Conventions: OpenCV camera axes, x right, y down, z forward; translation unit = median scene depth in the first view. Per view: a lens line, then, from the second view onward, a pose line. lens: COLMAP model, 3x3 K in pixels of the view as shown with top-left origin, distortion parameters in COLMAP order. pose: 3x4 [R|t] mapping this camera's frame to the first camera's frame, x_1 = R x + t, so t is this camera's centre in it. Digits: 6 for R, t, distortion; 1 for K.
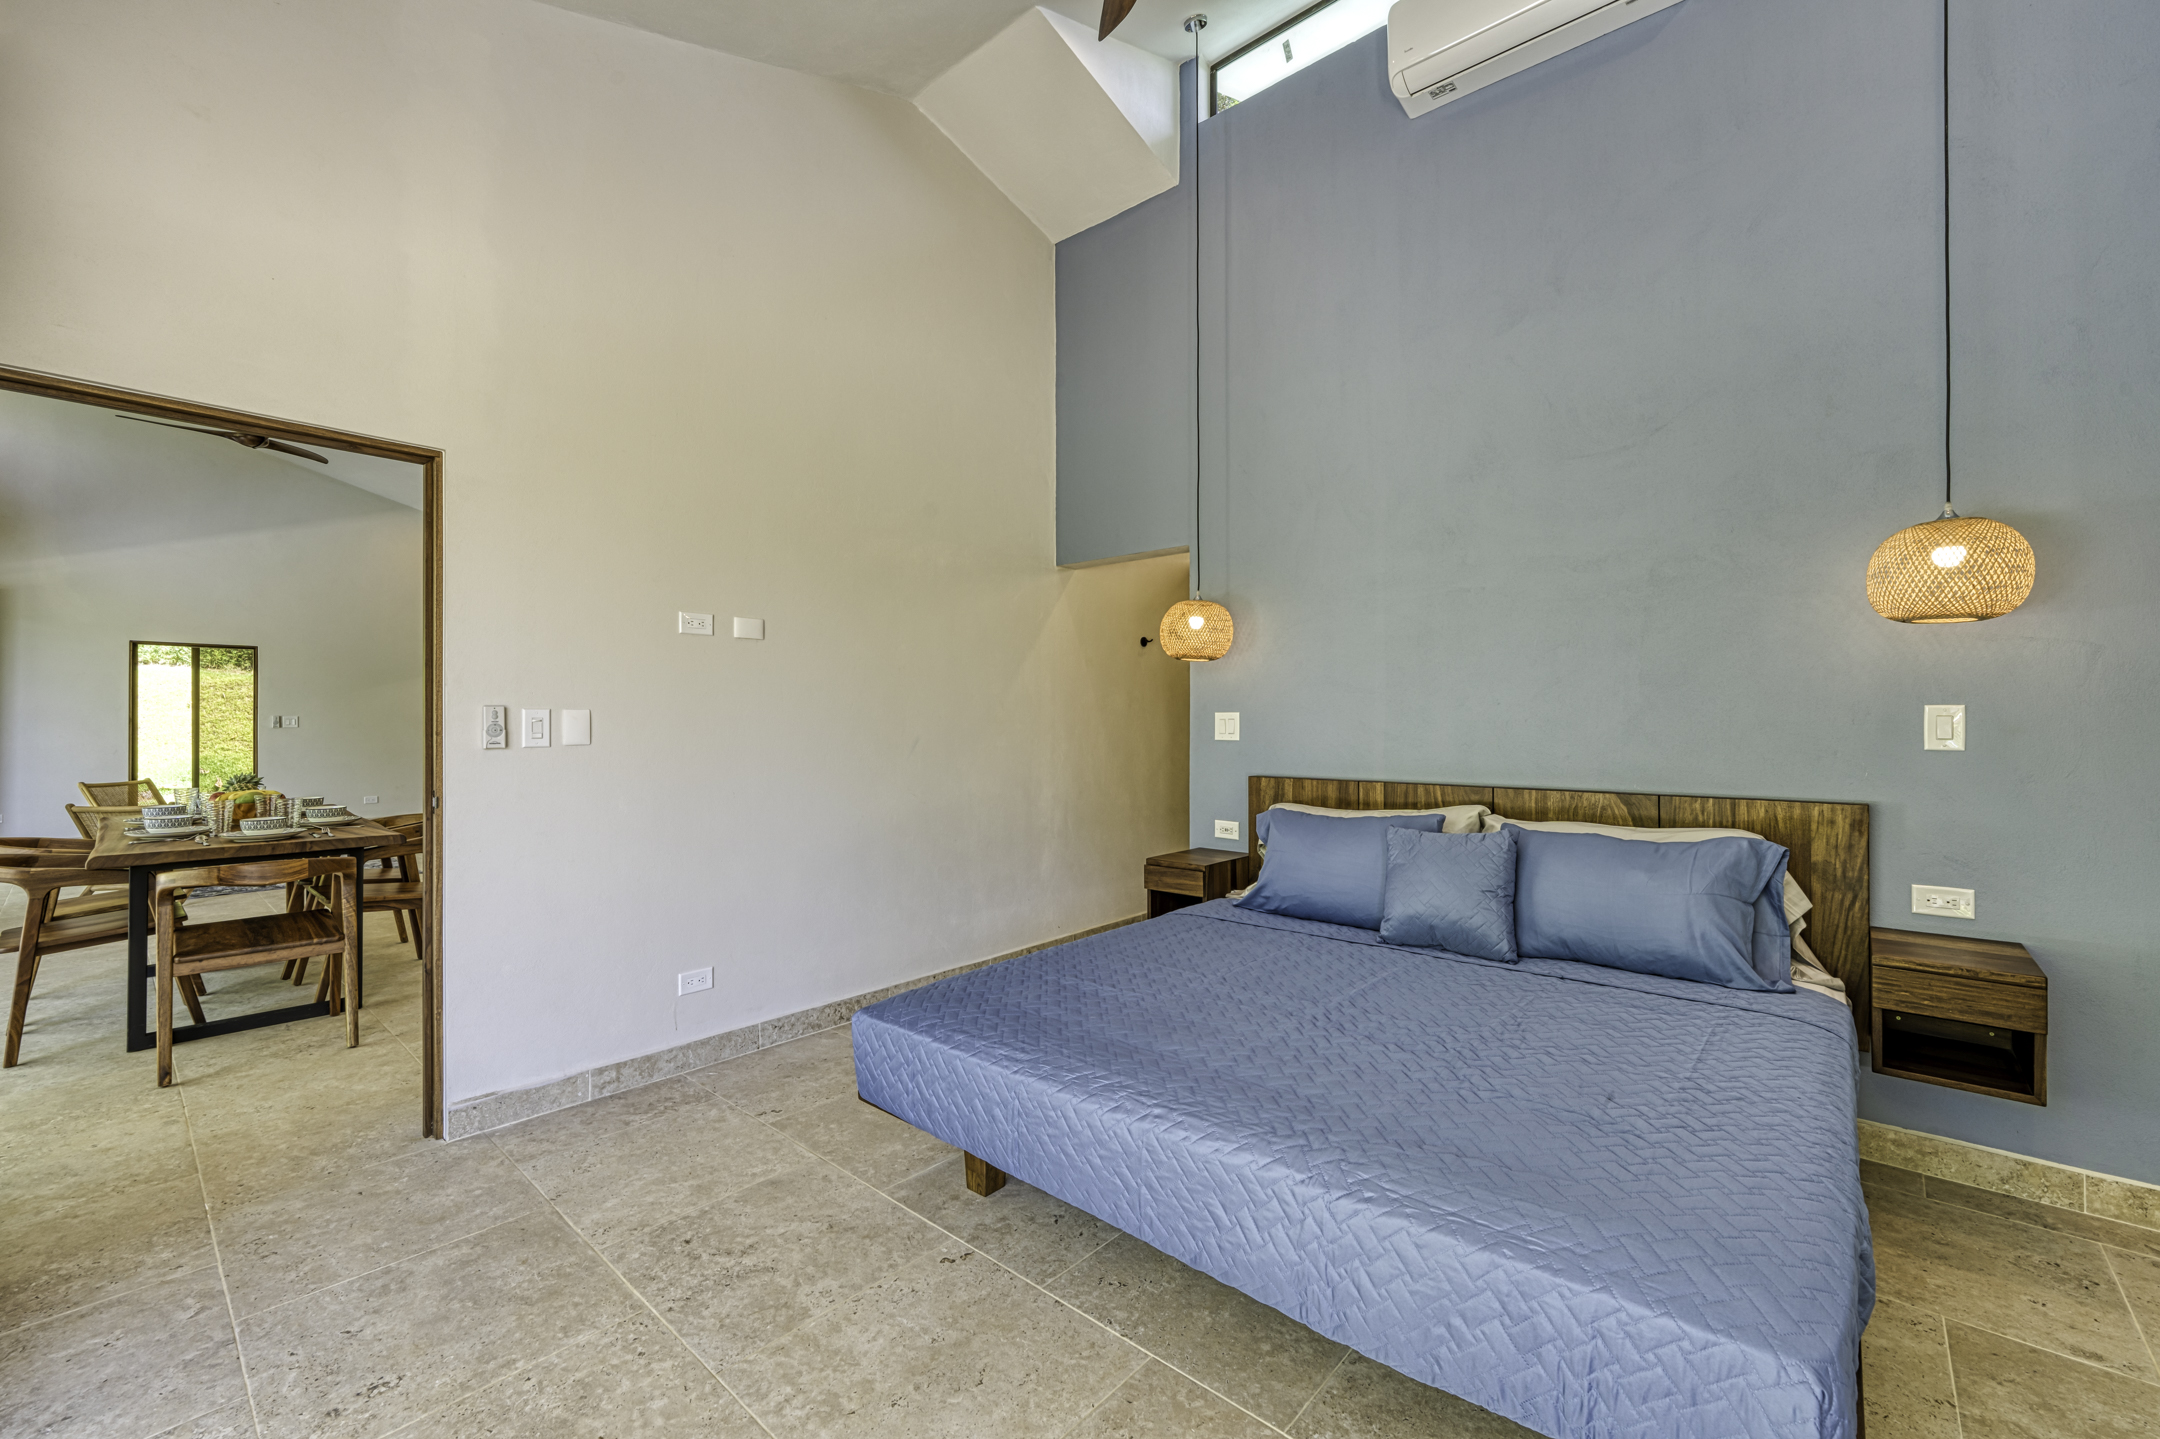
lens RADIAL K [[866.1, 0, 1080.0], [0, 866.1, 719.5], [0, 0, 1]] dist [0.001336, -0.000348]
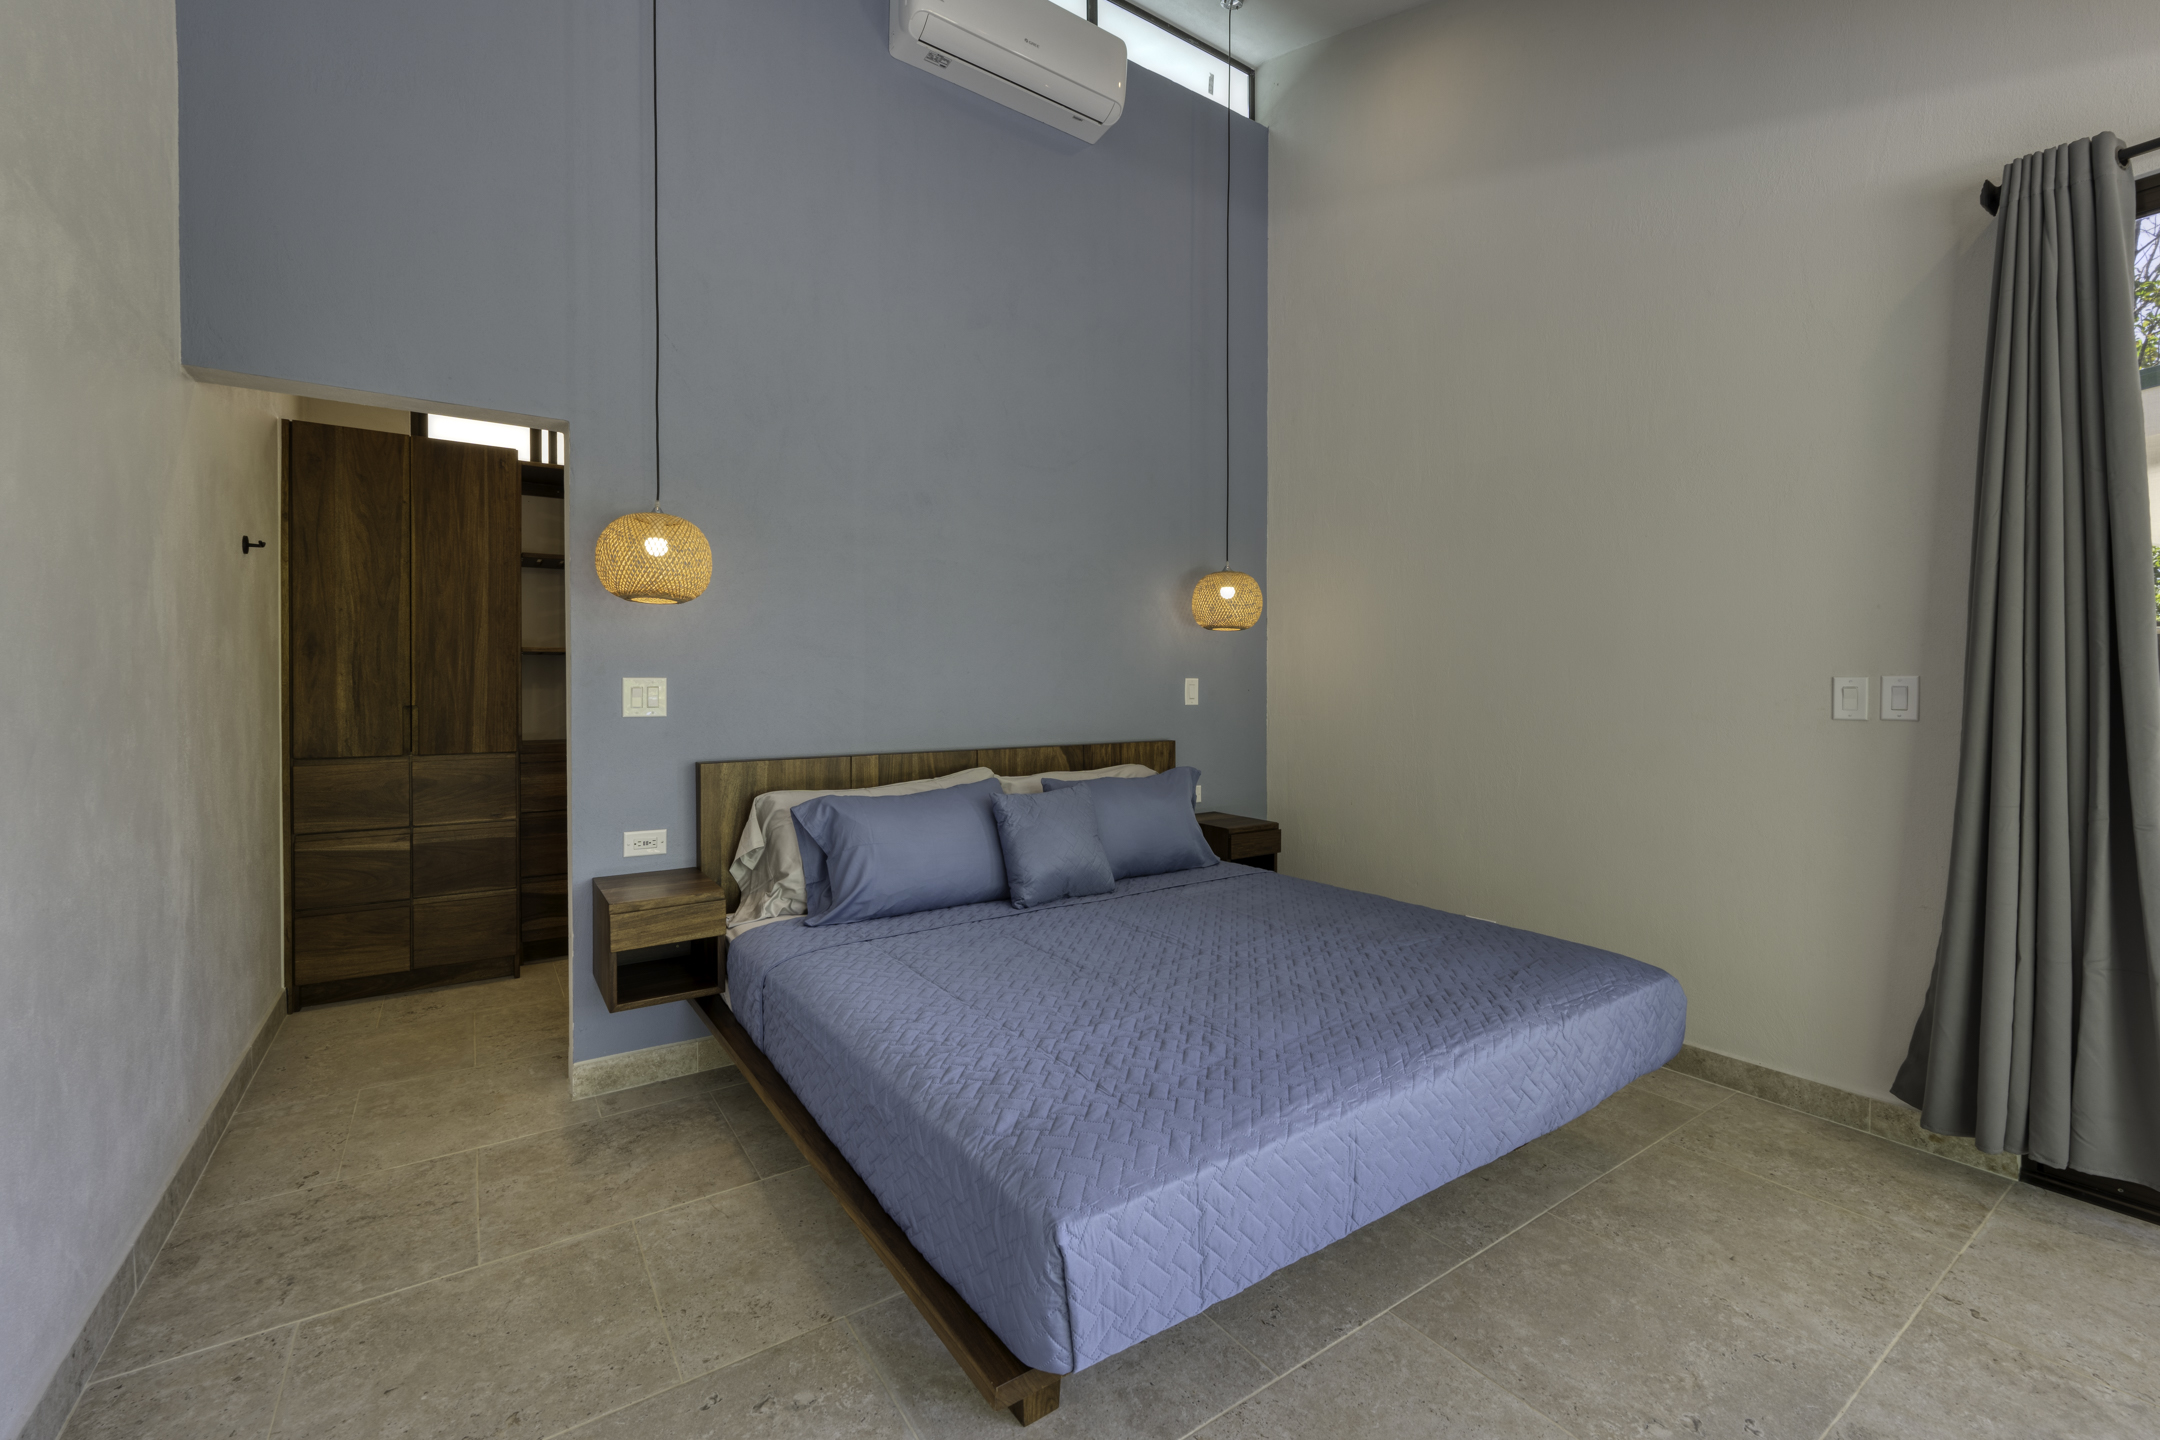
lens RADIAL K [[888.0, 0, 1059.3], [0, 888.0, 697.9], [0, 0, 1]] dist [0.002113, -0.000082]
pose [[0.257274, -0.008681, 0.966300, -0.638180], [0.002350, 0.999962, 0.008358, 0.005254], [-0.966336, 0.000120, 0.257284, 0.700352]]
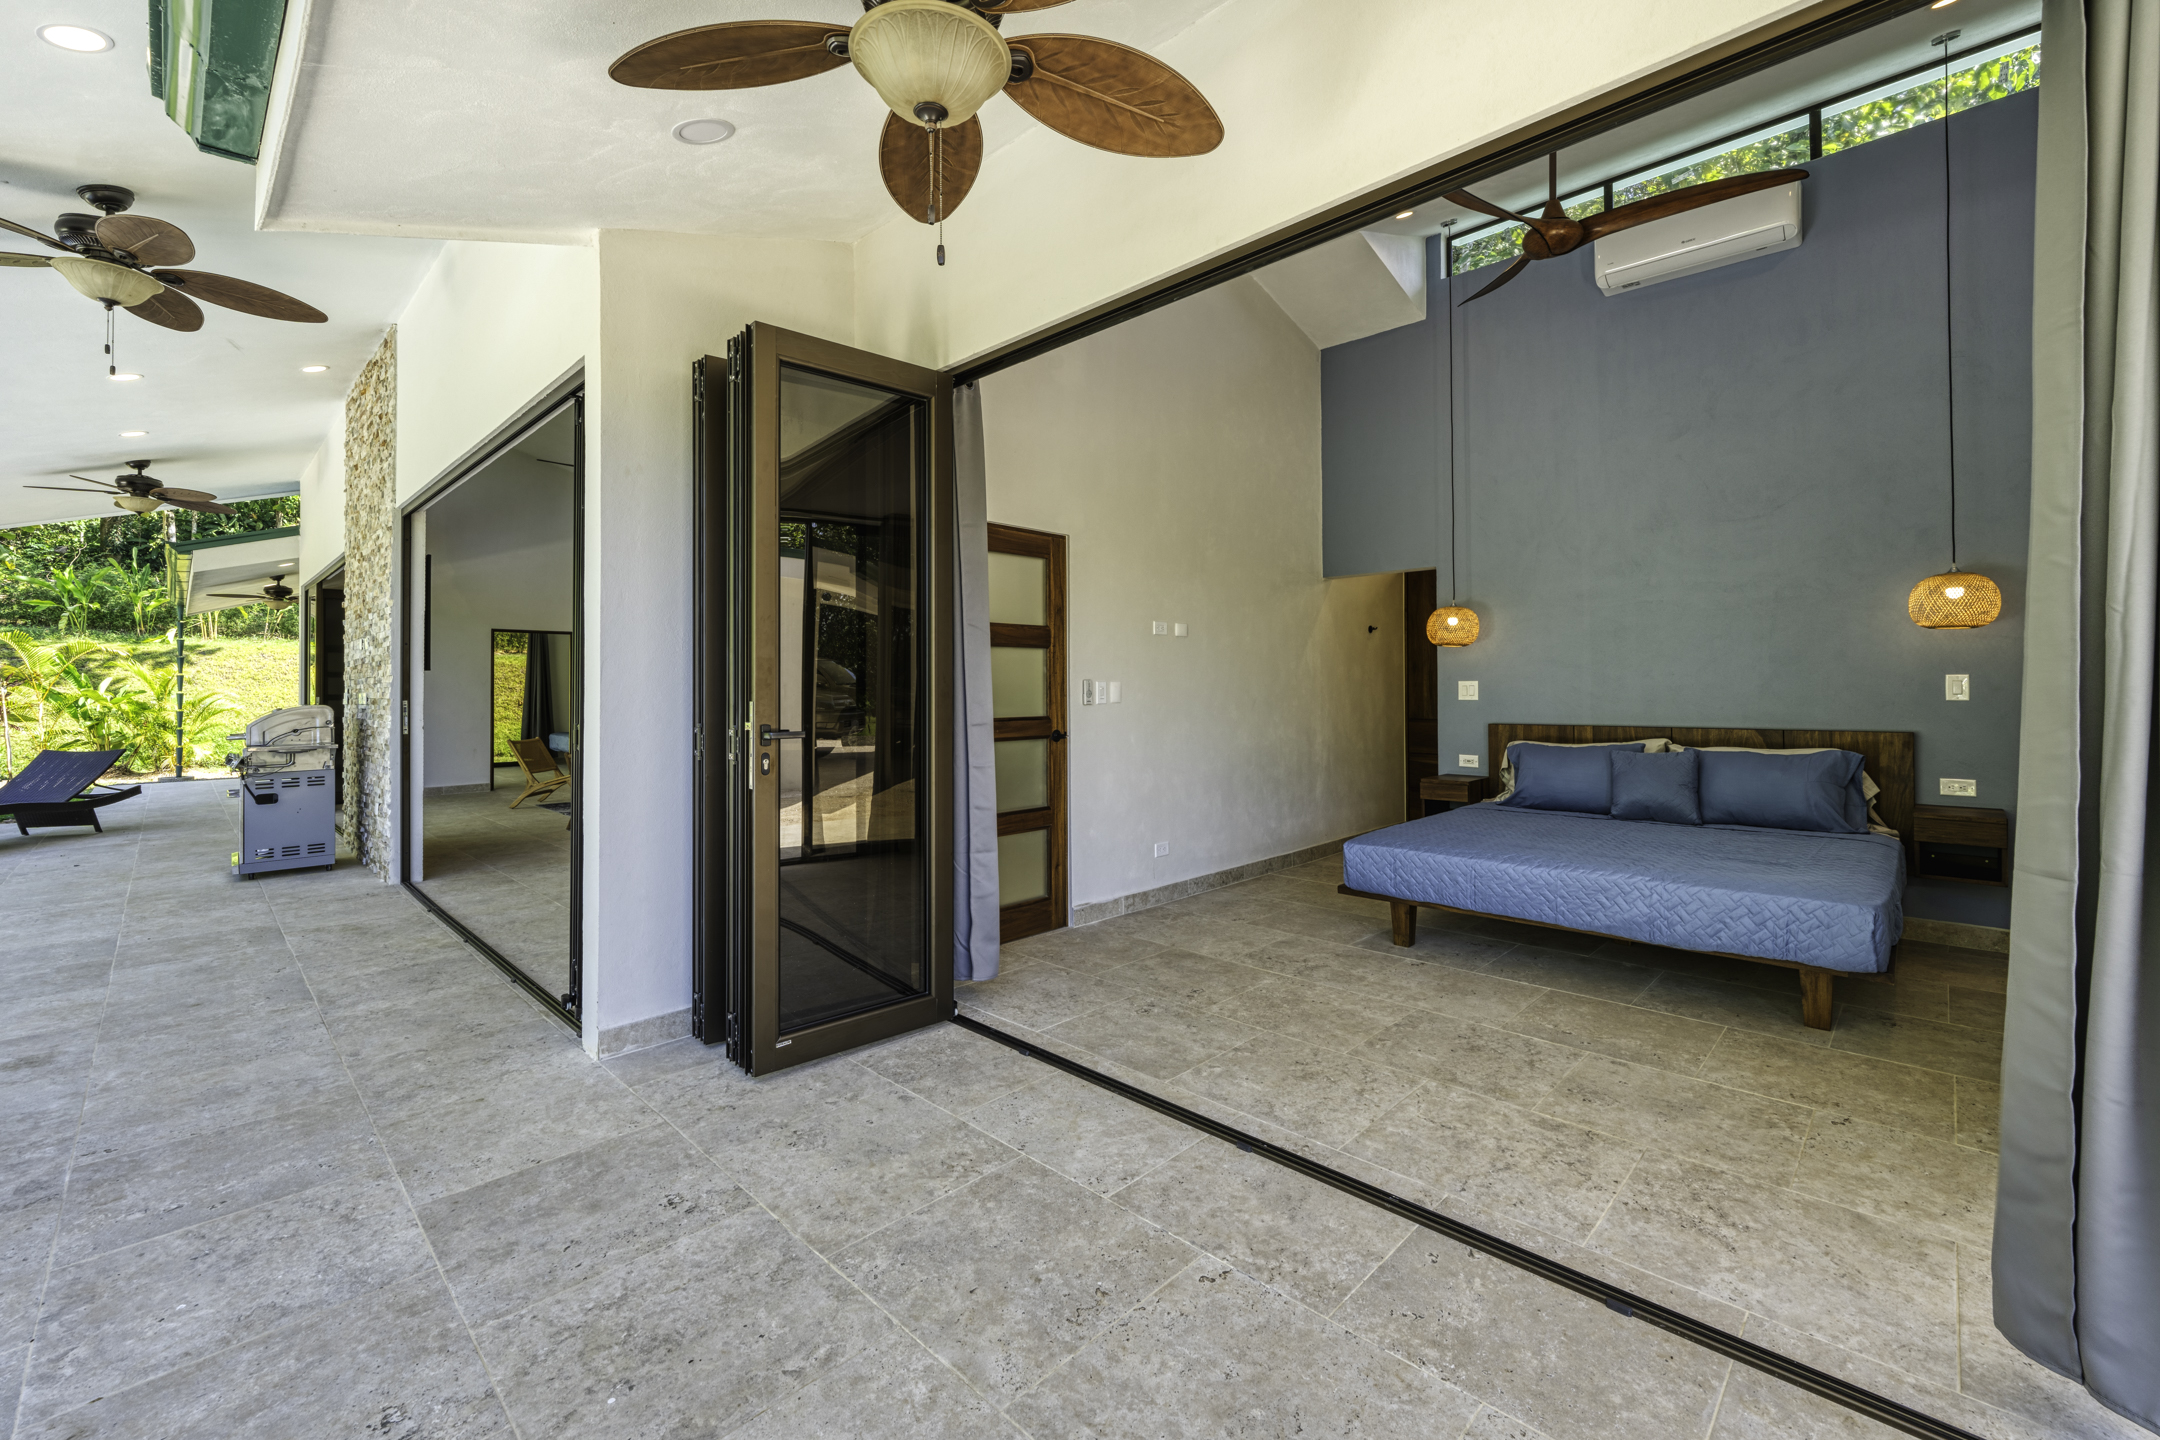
lens RADIAL K [[870.6, 0, 1085.1], [0, 870.6, 681.2], [0, 0, 1]] dist [-0.000370, -0.000148]
pose [[0.998735, -0.005913, -0.049938, -0.583856], [0.005503, 0.999950, -0.008336, 0.001278], [0.049985, 0.008051, 0.998718, -0.730719]]
